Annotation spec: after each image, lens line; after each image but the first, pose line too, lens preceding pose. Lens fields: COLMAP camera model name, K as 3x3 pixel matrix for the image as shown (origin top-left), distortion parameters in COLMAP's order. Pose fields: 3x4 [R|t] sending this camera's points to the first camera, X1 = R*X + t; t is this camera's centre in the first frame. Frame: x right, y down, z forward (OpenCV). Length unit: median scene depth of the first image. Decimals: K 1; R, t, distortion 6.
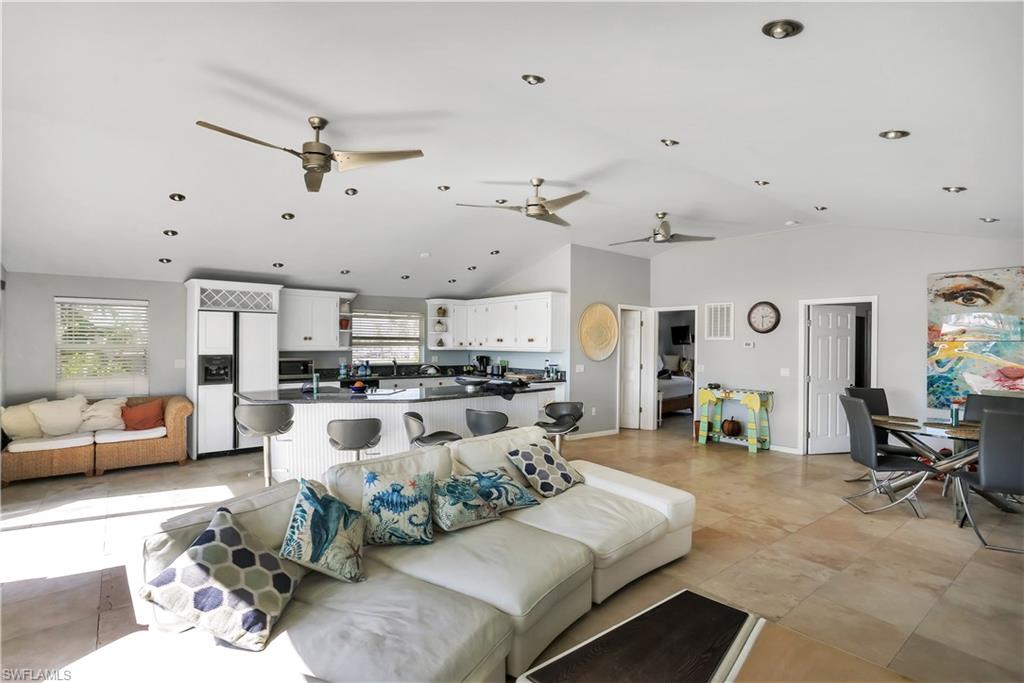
lens RADIAL K [[492.0, 0, 512.0], [0, 492.0, 341.5], [0, 0, 1]] dist [-0.000900, -0.000107]
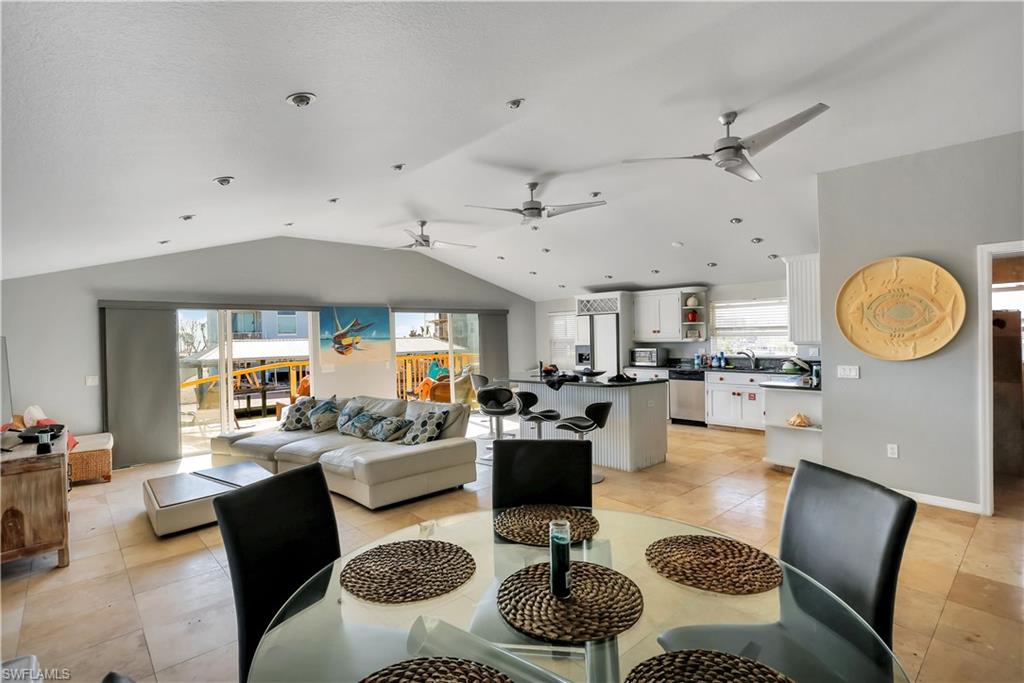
lens RADIAL K [[492.0, 0, 512.0], [0, 492.0, 341.5], [0, 0, 1]] dist [-0.000900, -0.000107]
pose [[0.088733, -0.000314, -0.996055, 0.713470], [0.021677, 0.999764, 0.001616, 0.008104], [0.995820, -0.021735, 0.088719, 0.552765]]
